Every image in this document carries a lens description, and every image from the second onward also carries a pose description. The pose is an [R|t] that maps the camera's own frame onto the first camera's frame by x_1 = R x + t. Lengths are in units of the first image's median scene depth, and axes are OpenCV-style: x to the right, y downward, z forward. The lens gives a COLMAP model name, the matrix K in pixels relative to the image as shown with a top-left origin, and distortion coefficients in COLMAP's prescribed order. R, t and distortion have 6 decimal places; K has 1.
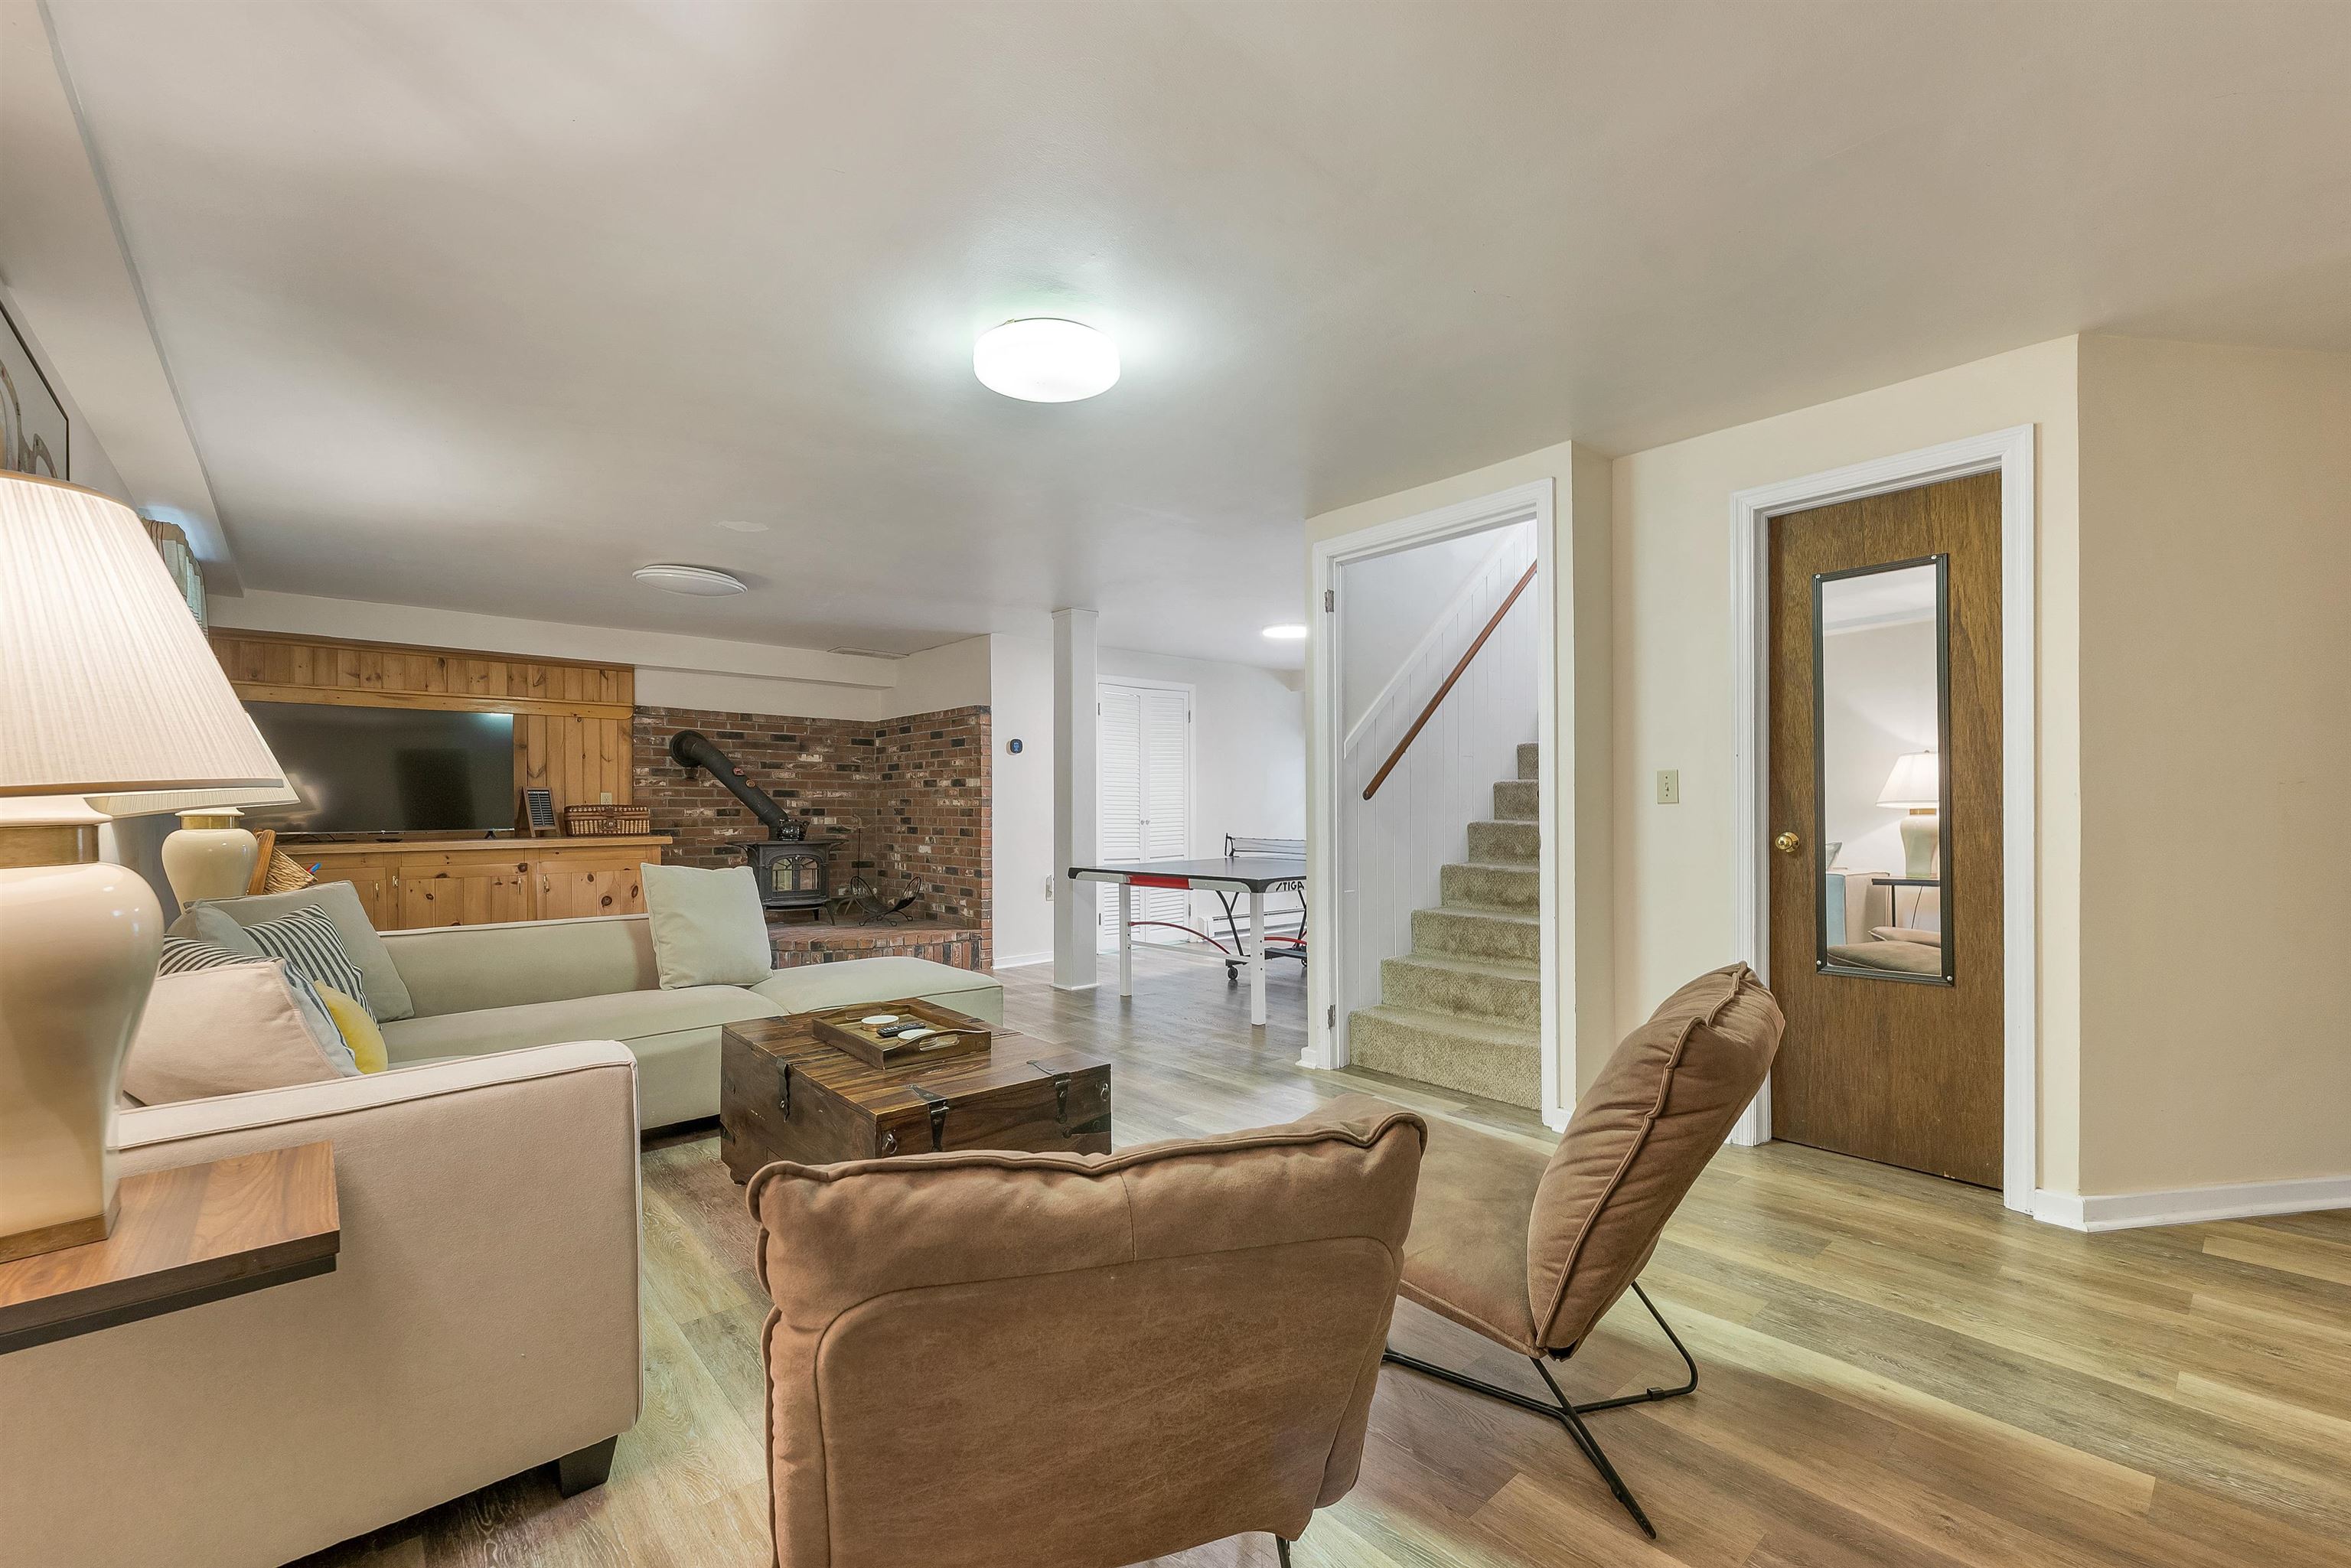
lens RADIAL K [[967.2, 0, 1174.2], [0, 967.2, 804.8], [0, 0, 1]] dist [0.009479, 0.000913]
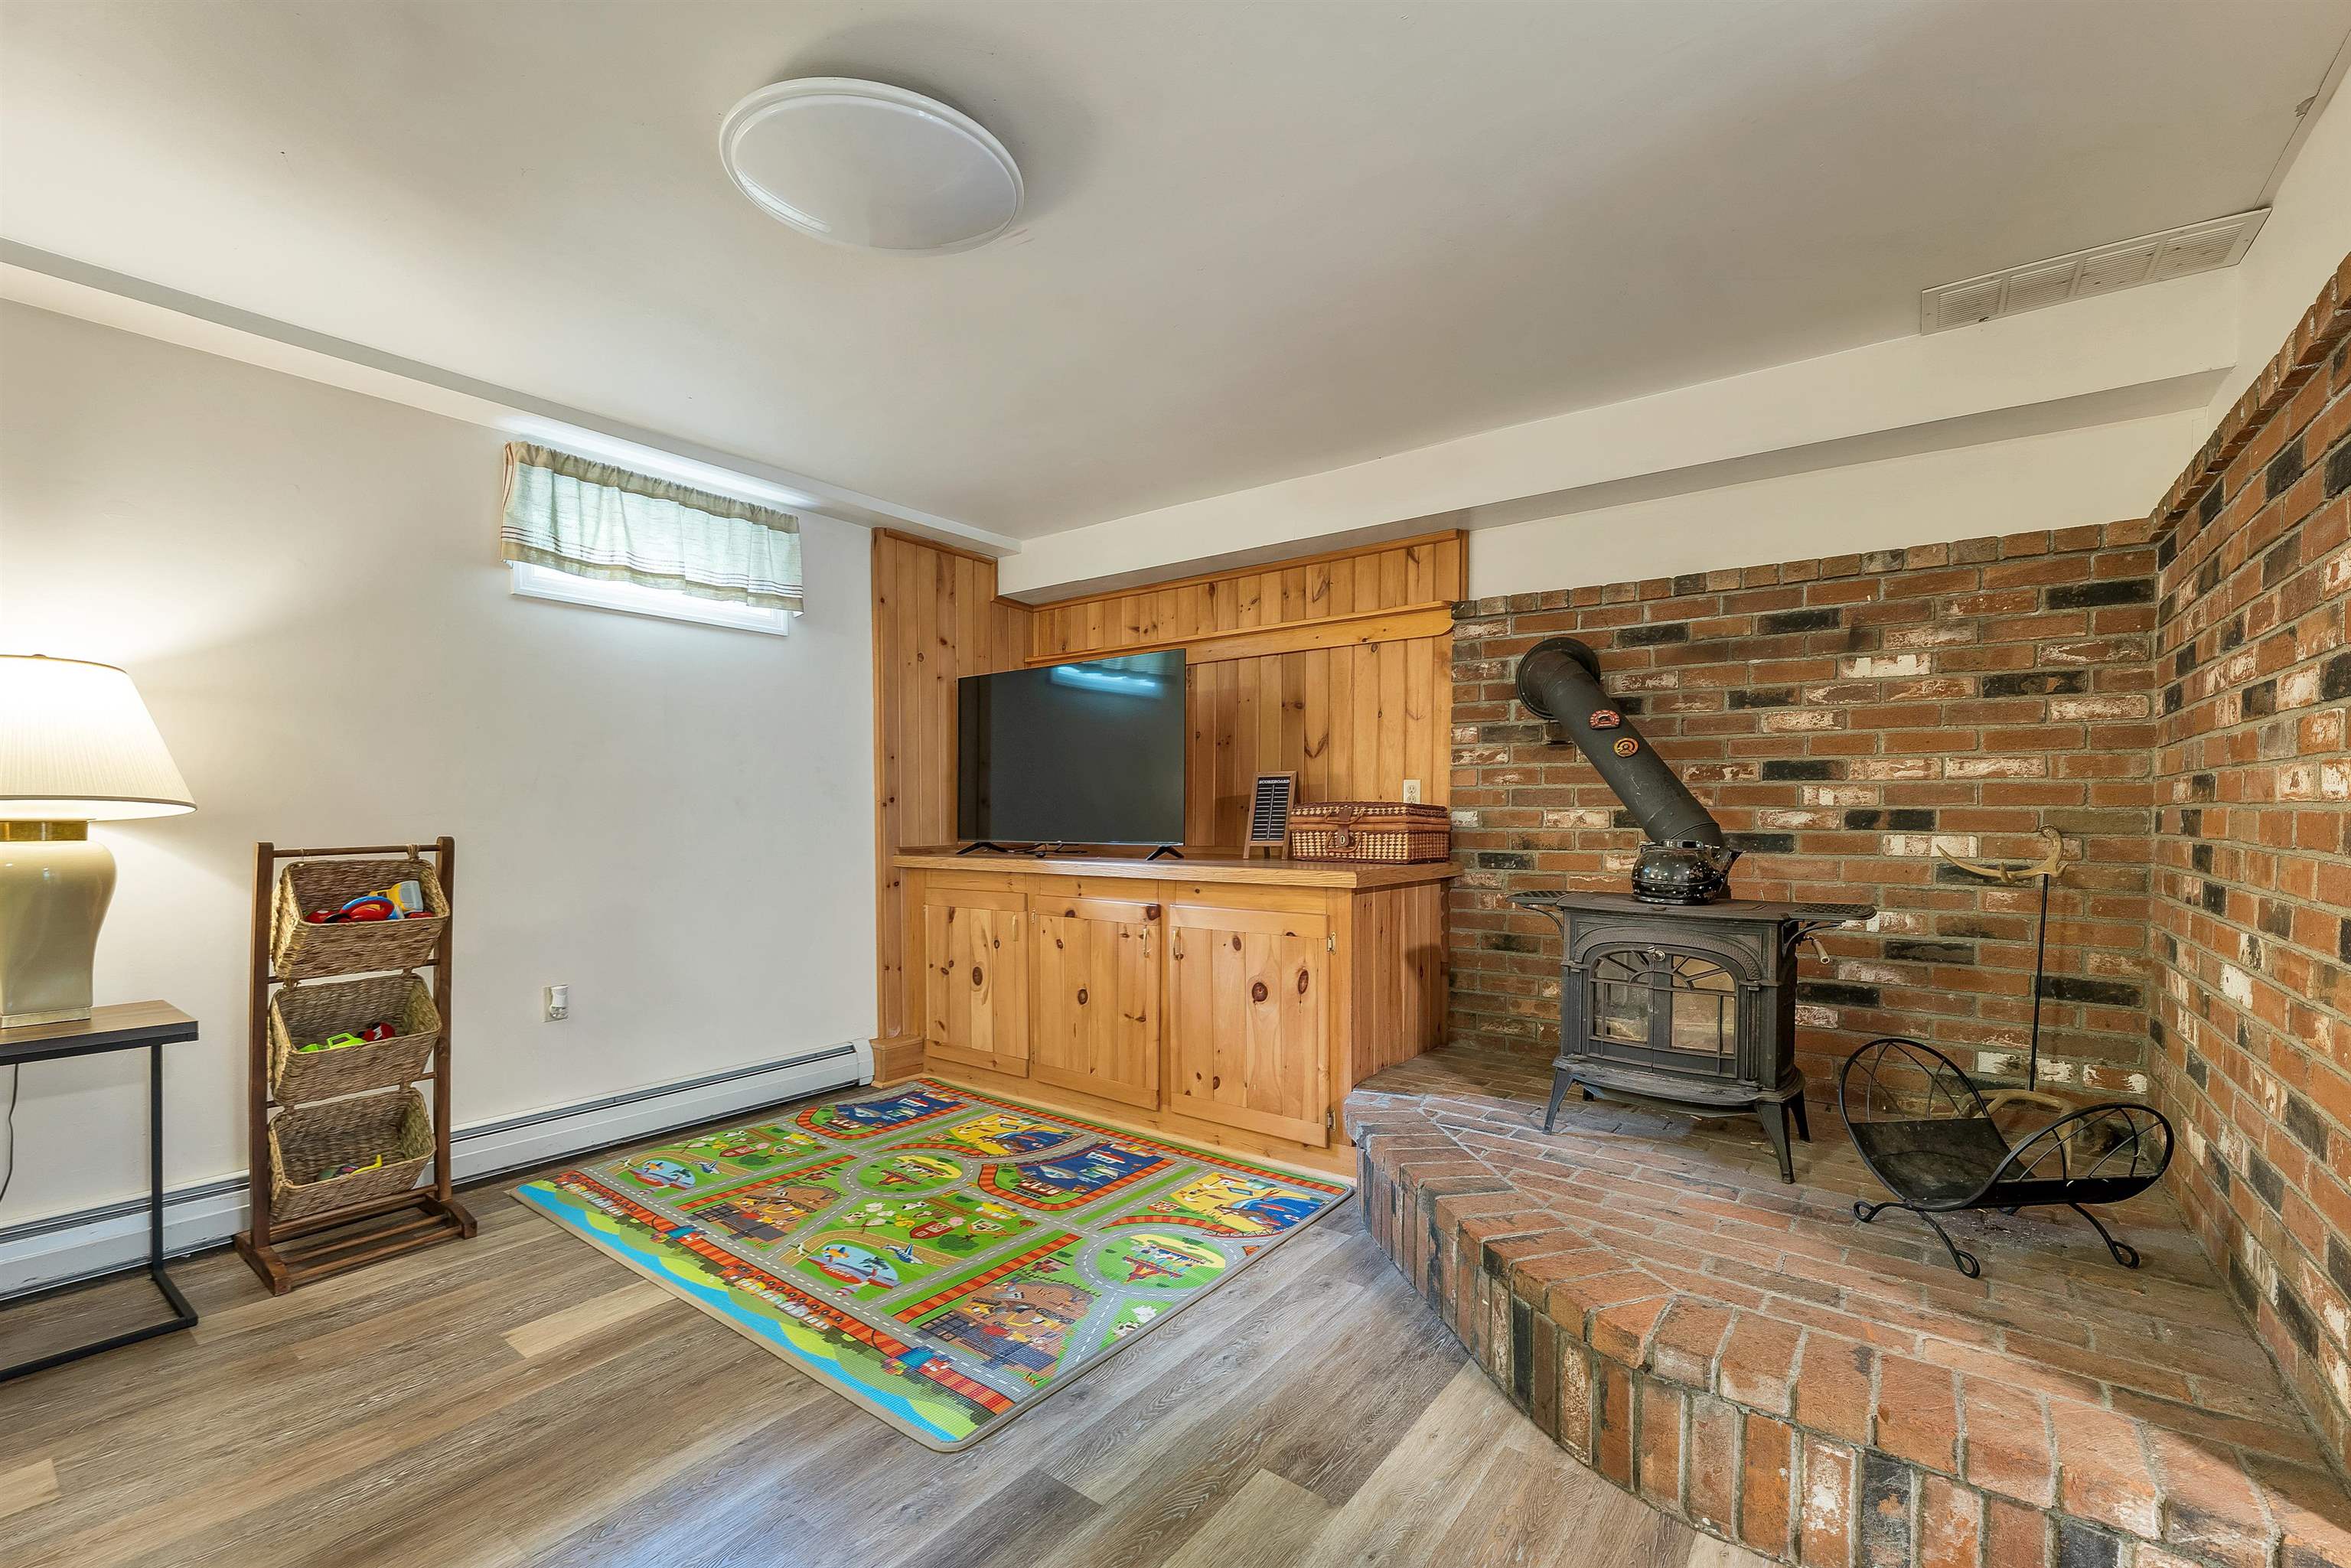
lens RADIAL K [[967.2, 0, 1223.6], [0, 967.2, 846.1], [0, 0, 1]] dist [0.009479, 0.000913]
pose [[0.209565, 0.040038, -0.976975, -0.080711], [0.004594, 0.999110, 0.041931, 0.001130], [0.977784, -0.013275, 0.209195, 0.719277]]
